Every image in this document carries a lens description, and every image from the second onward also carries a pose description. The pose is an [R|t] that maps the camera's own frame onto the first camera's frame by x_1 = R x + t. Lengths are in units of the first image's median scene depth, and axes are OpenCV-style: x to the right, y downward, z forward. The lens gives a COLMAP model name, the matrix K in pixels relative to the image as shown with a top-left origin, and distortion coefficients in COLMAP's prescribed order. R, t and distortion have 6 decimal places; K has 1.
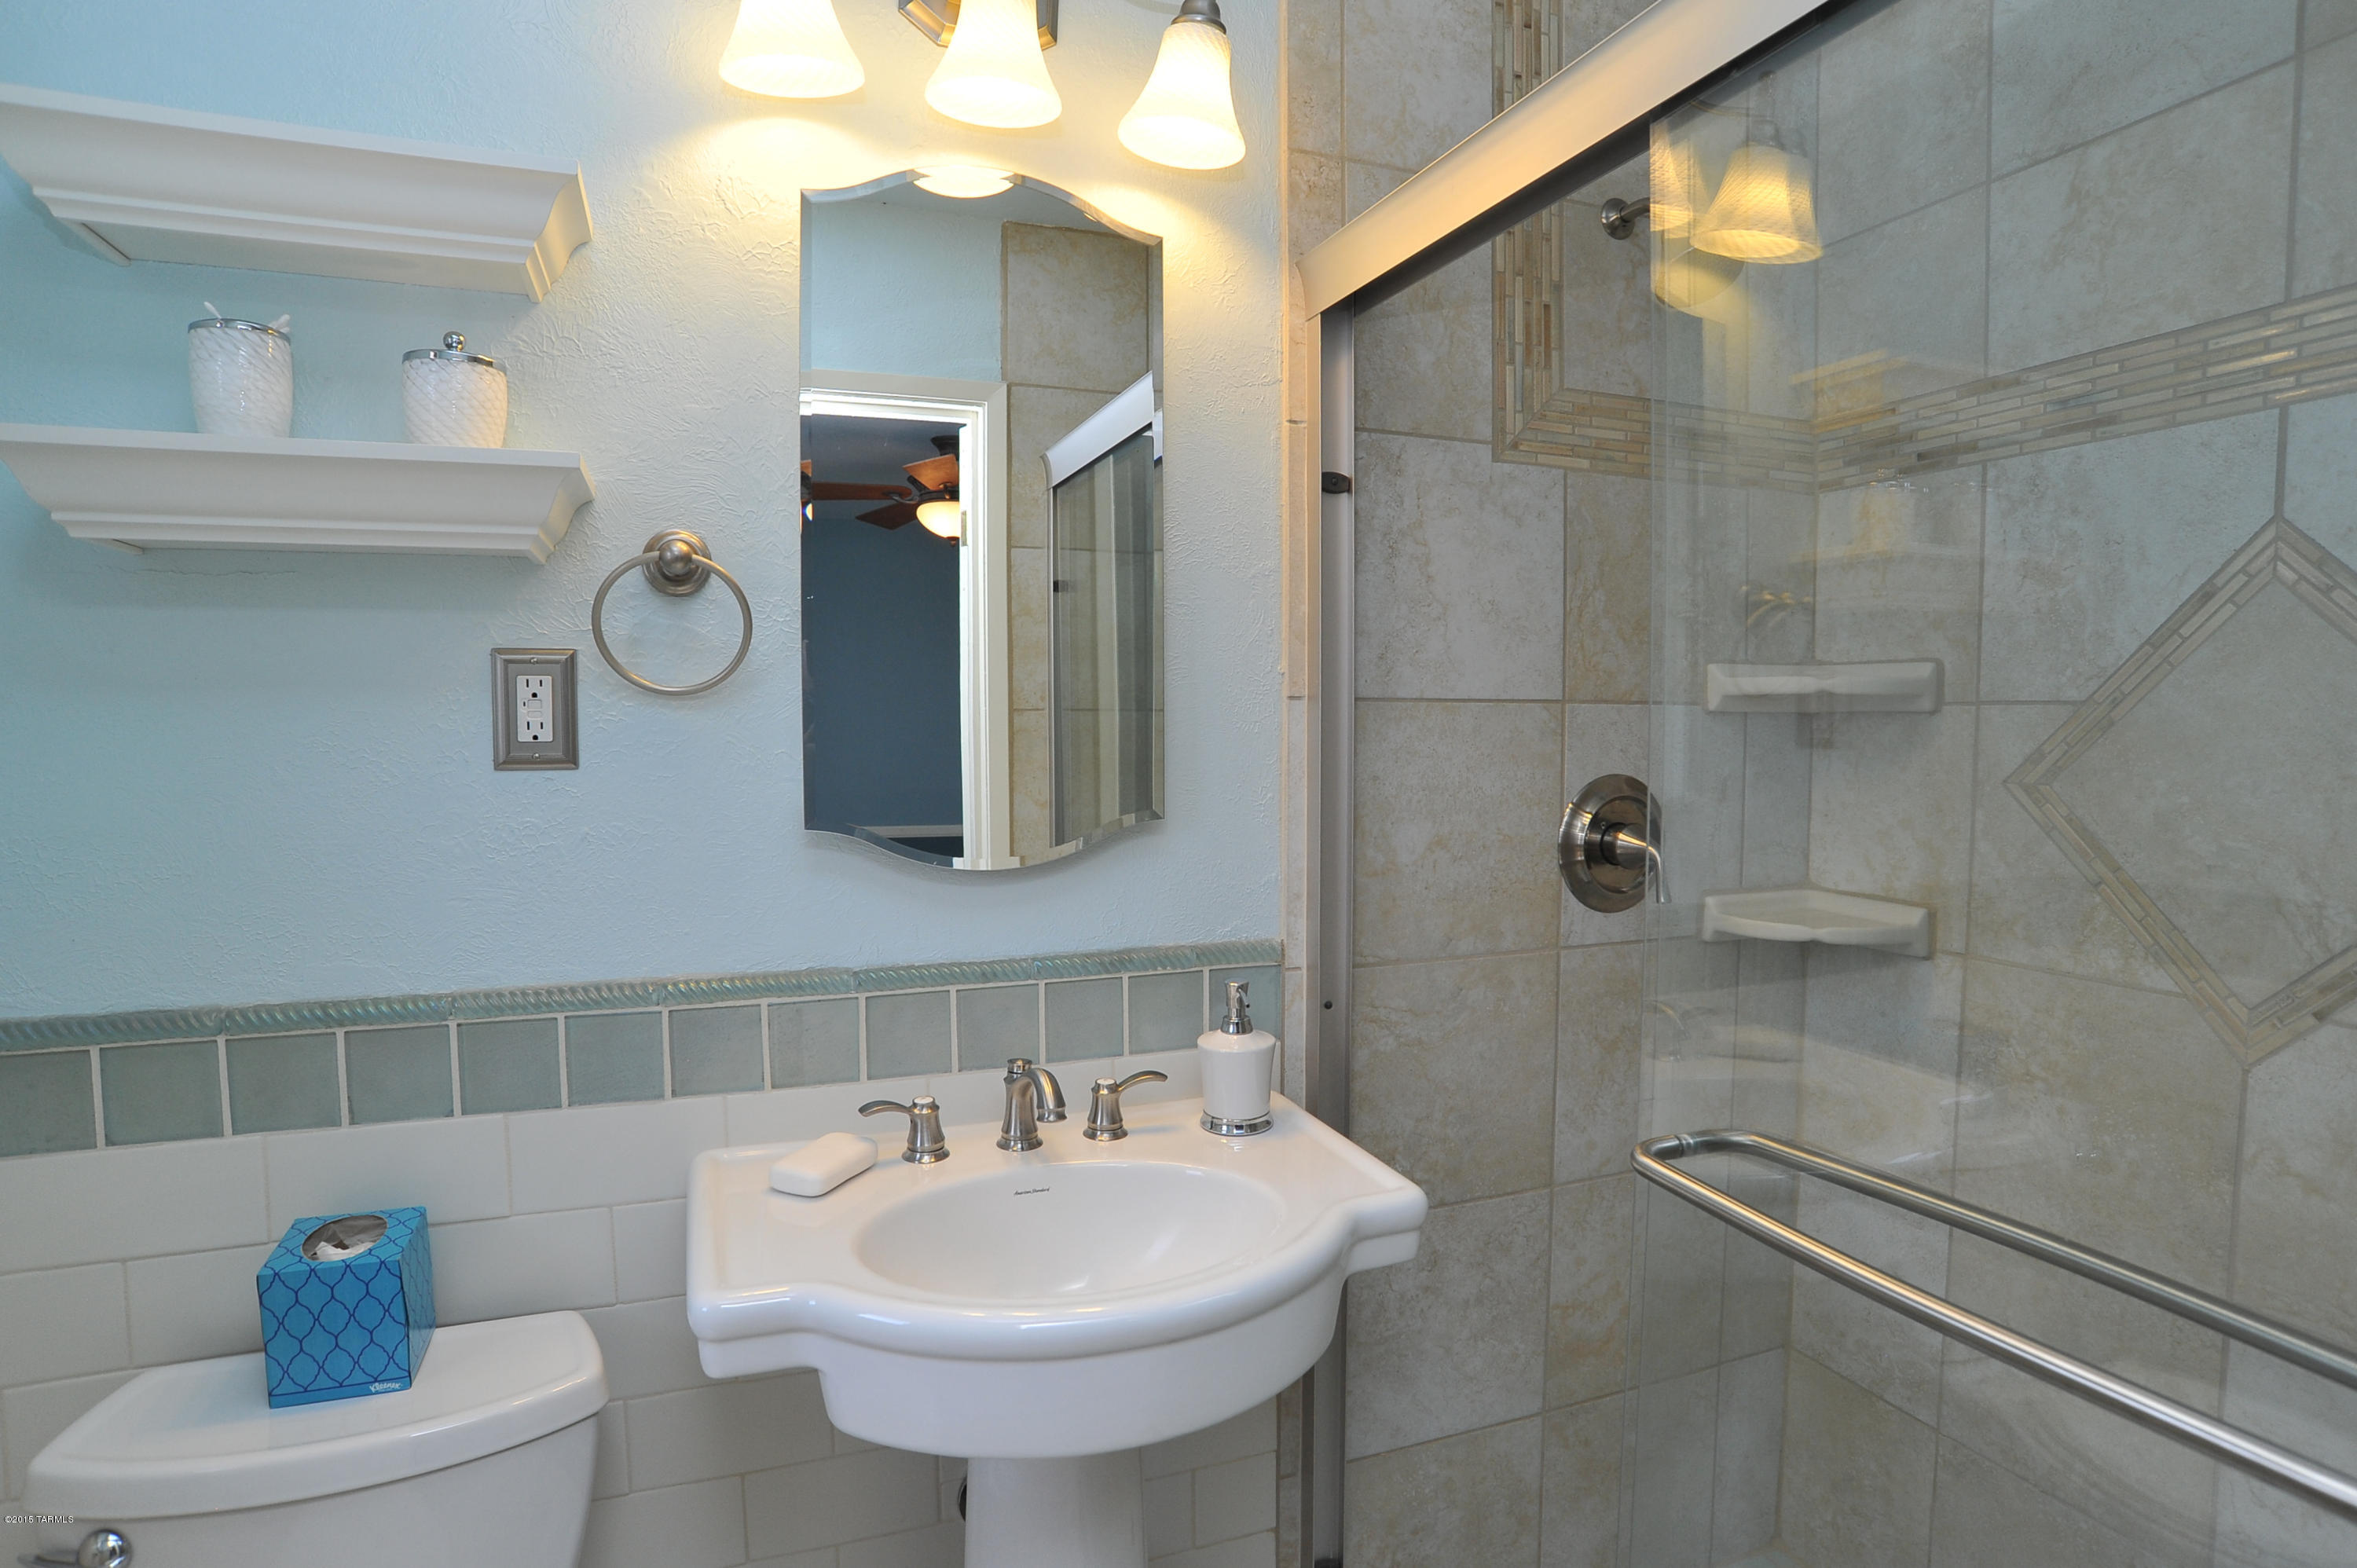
lens RADIAL K [[1194.3, 0, 1175.0], [0, 1194.3, 794.8], [0, 0, 1]] dist [-0.103182, 0.054435]
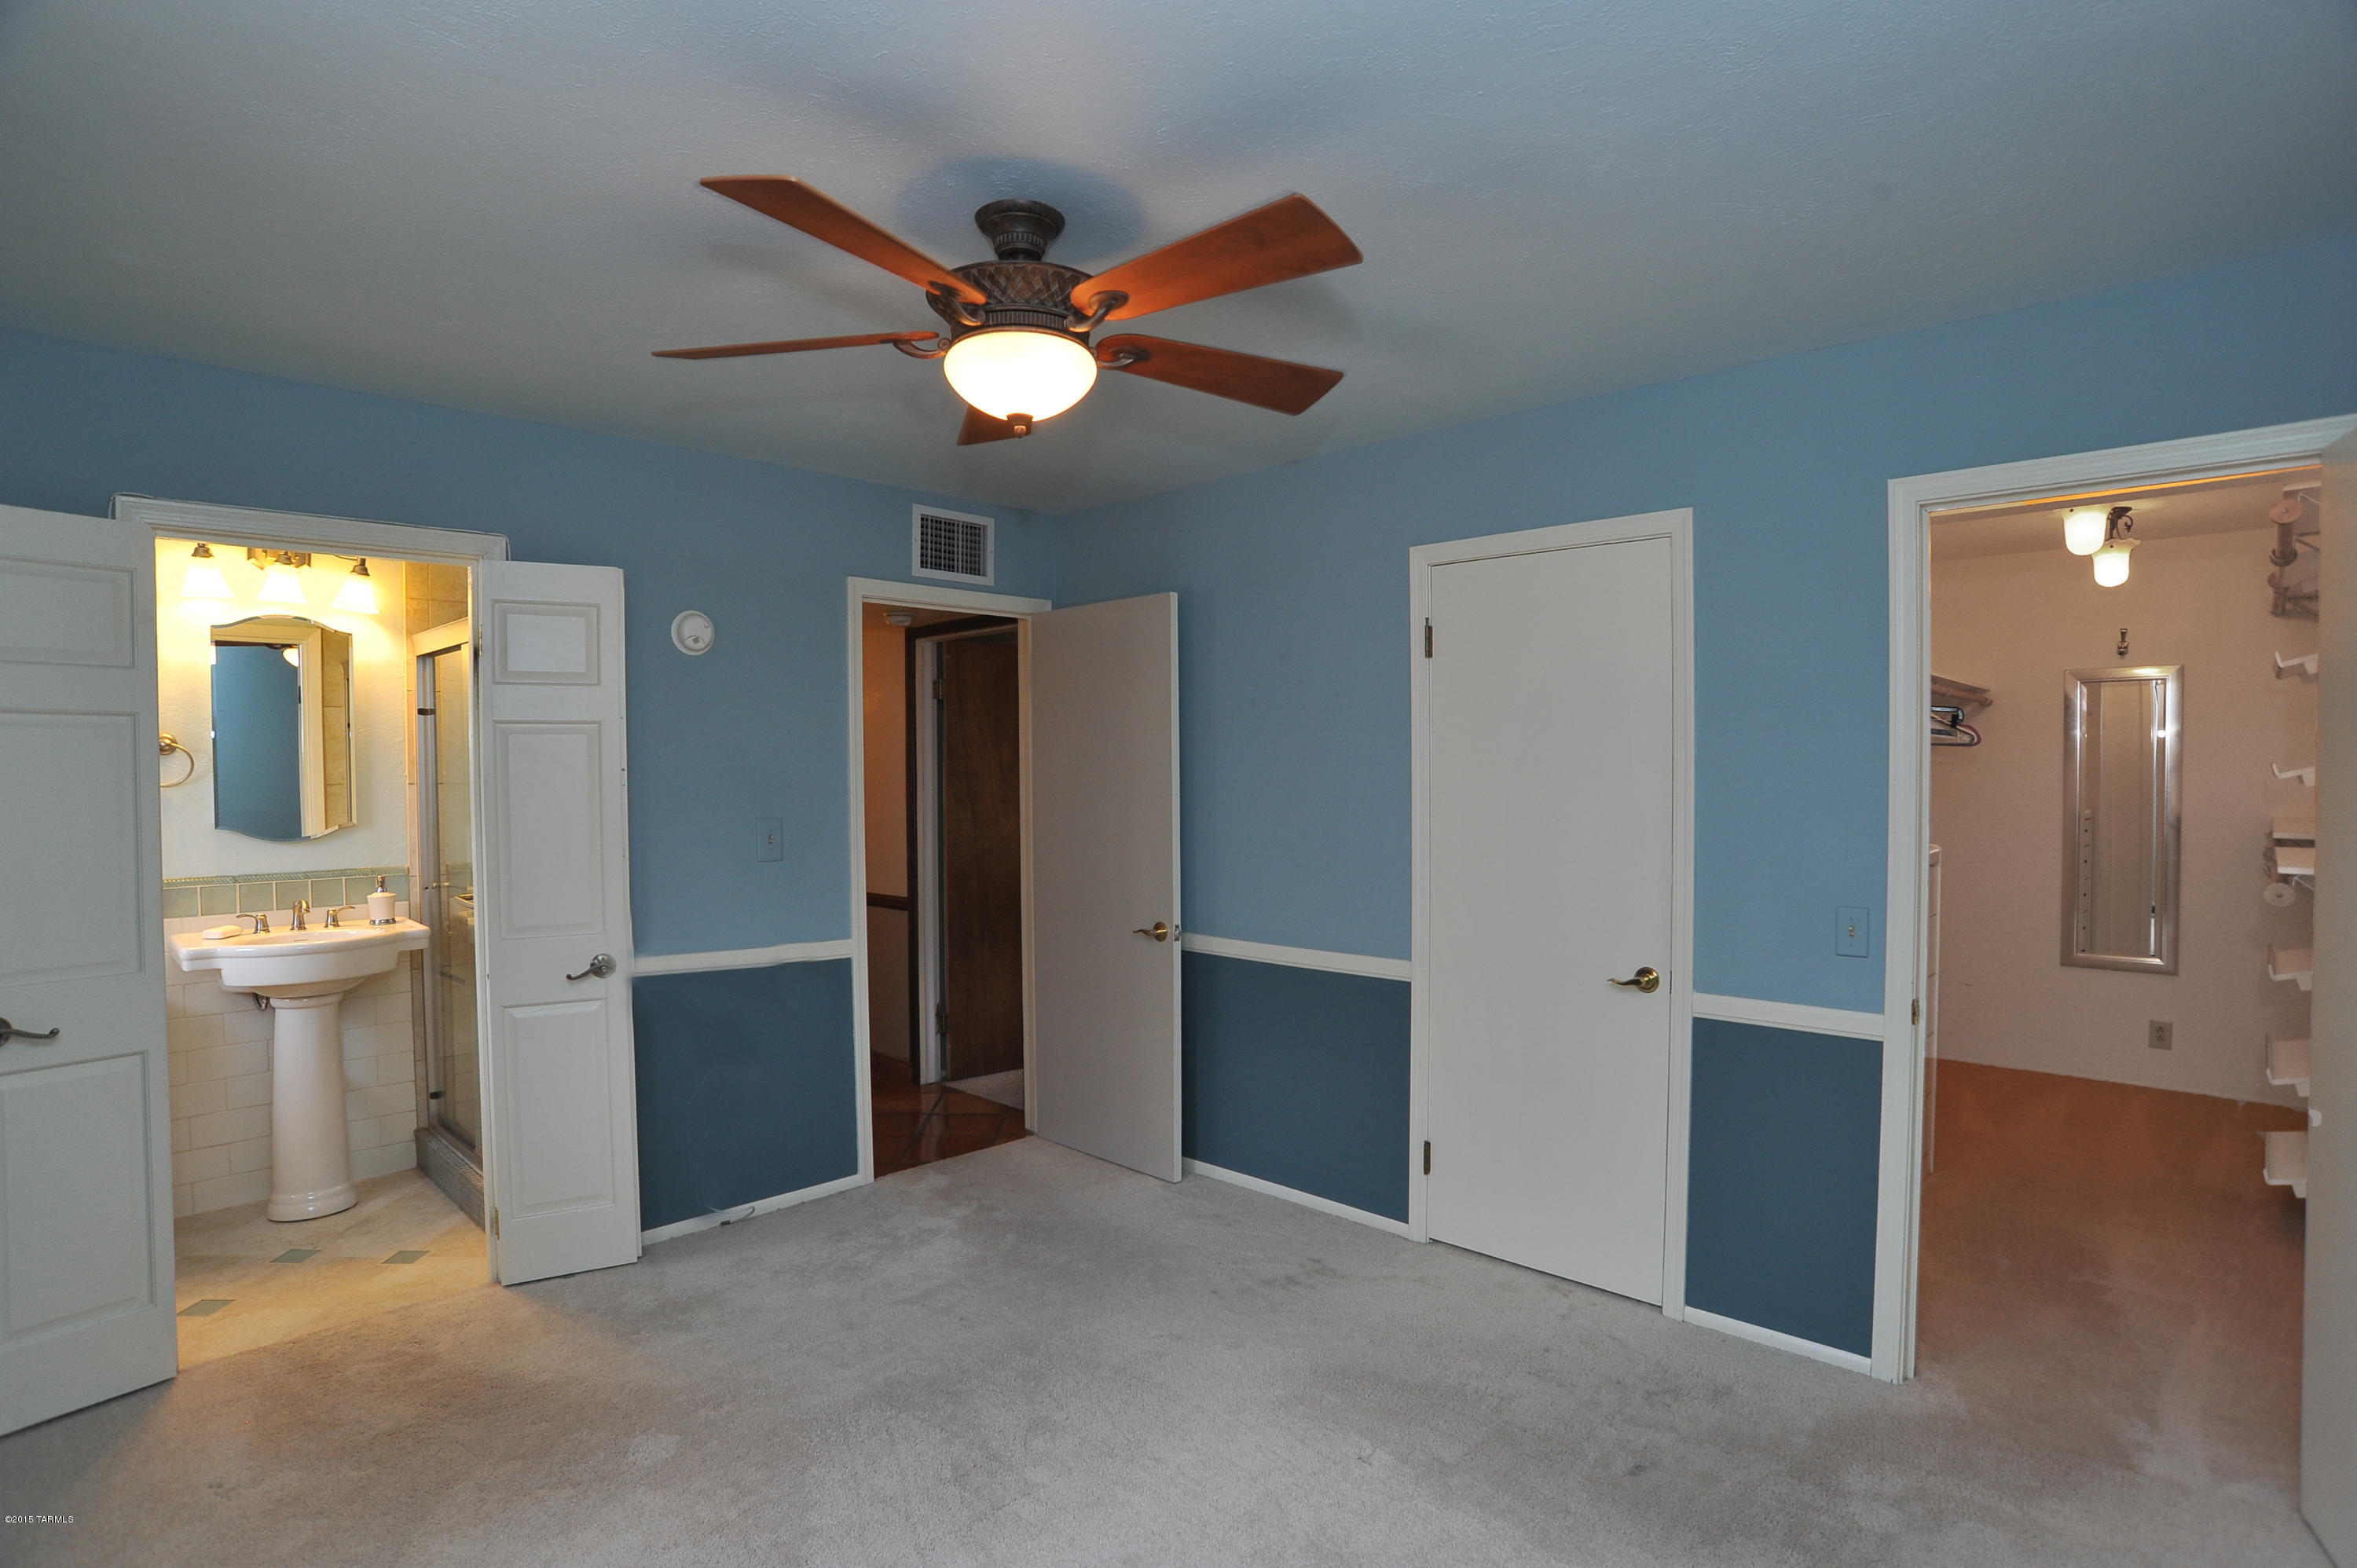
lens RADIAL K [[1194.3, 0, 1175.0], [0, 1194.3, 794.8], [0, 0, 1]] dist [-0.103182, 0.054435]
pose [[0.922117, -0.017329, 0.386522, 0.800596], [0.031674, 0.999024, -0.030775, 0.102342], [-0.385611, 0.040621, 0.921767, -2.555312]]
